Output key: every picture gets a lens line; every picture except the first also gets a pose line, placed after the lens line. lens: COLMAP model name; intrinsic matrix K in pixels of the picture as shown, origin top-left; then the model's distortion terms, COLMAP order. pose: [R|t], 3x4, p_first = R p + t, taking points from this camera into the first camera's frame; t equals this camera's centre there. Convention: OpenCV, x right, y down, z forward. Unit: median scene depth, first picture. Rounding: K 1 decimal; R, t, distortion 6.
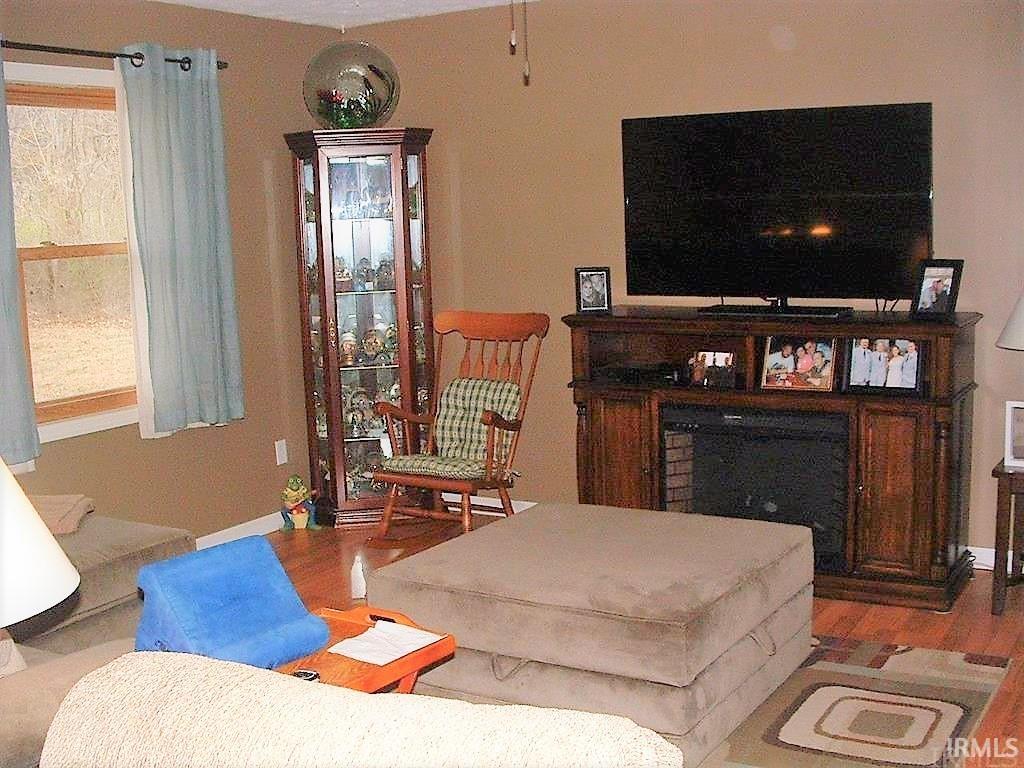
lens RADIAL K [[1267.1, 0, 512.0], [0, 1267.1, 384.0], [0, 0, 1]] dist [-0.175787, 0.057790]
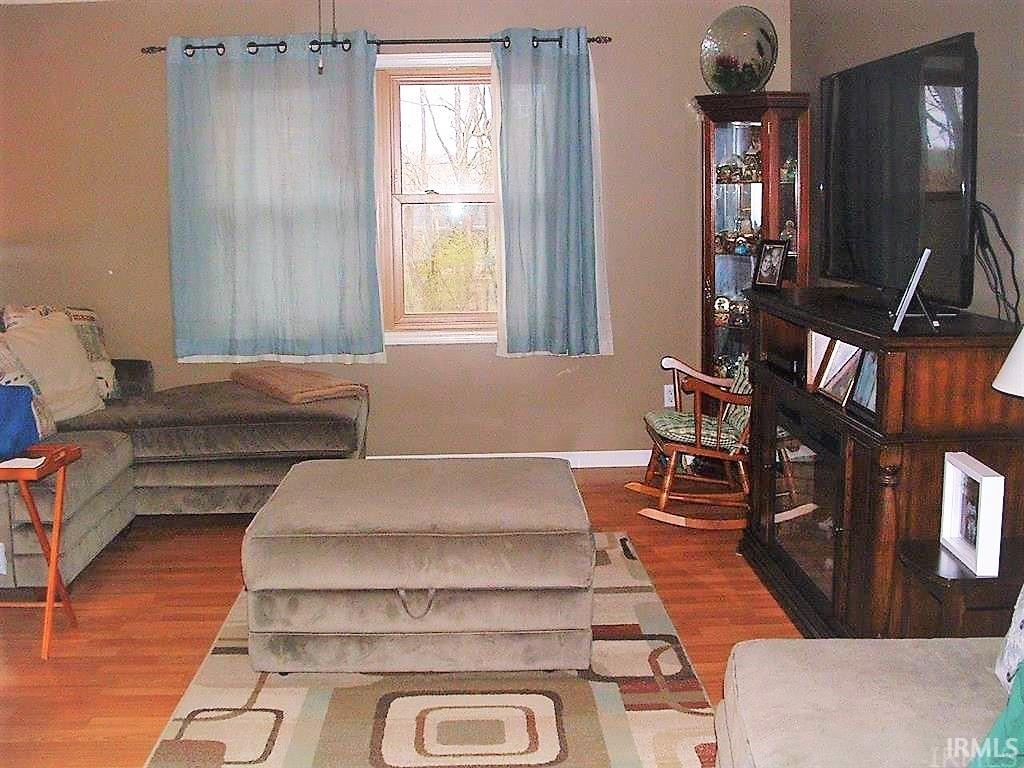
lens RADIAL K [[1267.1, 0, 512.0], [0, 1267.1, 384.0], [0, 0, 1]] dist [-0.175787, 0.057790]
pose [[0.533894, 0.145345, -0.832966, 0.764012], [-0.136618, 0.987000, 0.084657, -0.040486], [0.834442, 0.068601, 0.546810, 0.376165]]
